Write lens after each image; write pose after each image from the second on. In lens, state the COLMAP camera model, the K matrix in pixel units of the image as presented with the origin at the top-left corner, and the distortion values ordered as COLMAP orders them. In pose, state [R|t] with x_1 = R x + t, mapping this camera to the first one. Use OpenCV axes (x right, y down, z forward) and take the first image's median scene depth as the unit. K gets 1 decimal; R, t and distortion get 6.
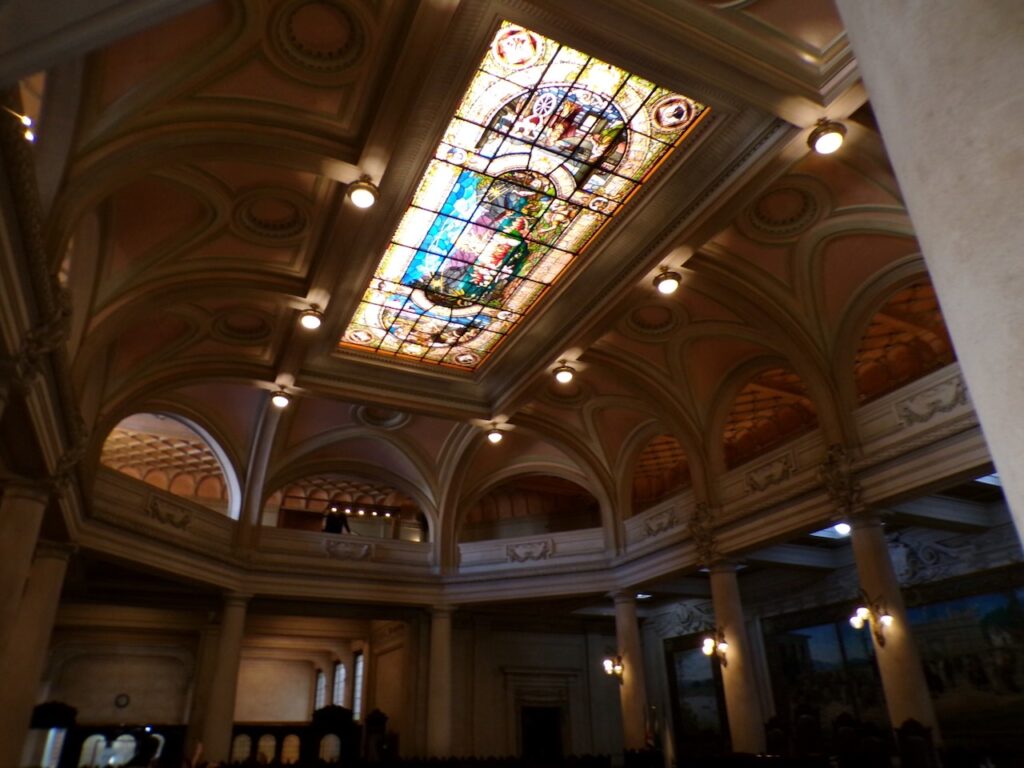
lens RADIAL K [[703.3, 0, 512.0], [0, 703.3, 384.0], [0, 0, 1]] dist [-0.025339, 0.001044]
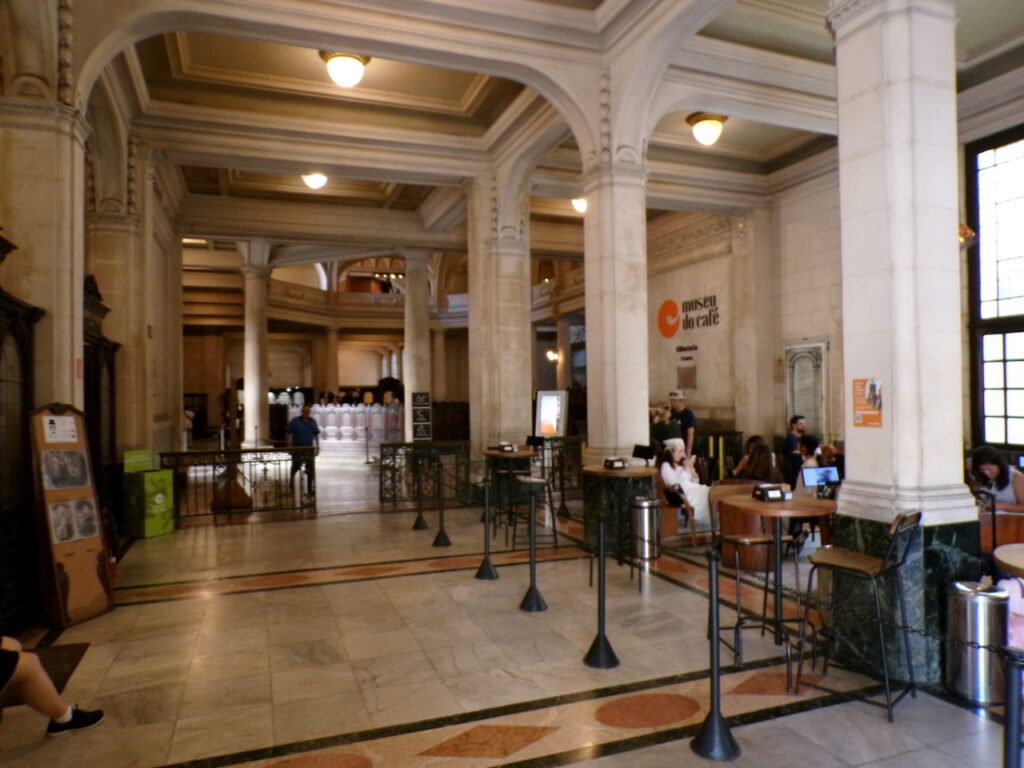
lens RADIAL K [[691.6, 0, 508.9], [0, 691.6, 396.1], [0, 0, 1]] dist [-0.064731, 0.008191]
pose [[0.996426, 0.001209, -0.084459, 0.286865], [0.037393, 0.890268, 0.453900, -0.419204], [0.075740, -0.455436, 0.887041, -0.827375]]
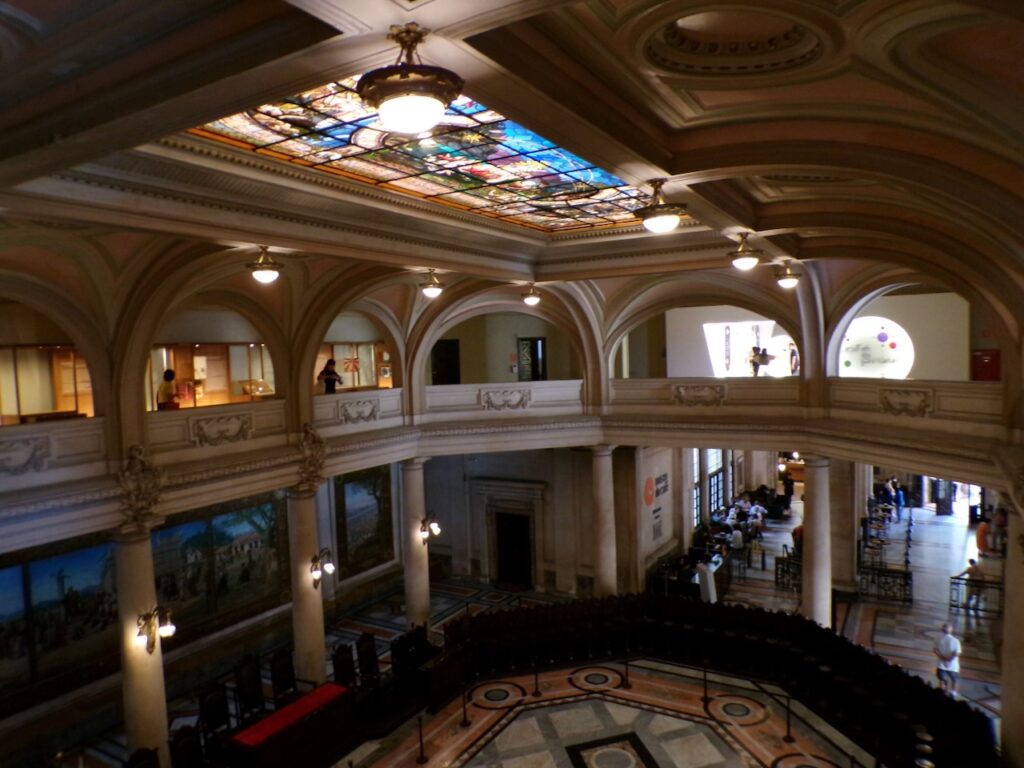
lens RADIAL K [[703.3, 0, 512.0], [0, 703.3, 384.0], [0, 0, 1]] dist [-0.025339, 0.001044]
pose [[-0.561014, -0.006957, 0.827777, -0.516923], [-0.344407, 0.911272, -0.225758, 0.131603], [-0.752760, -0.411746, -0.513632, 1.044735]]
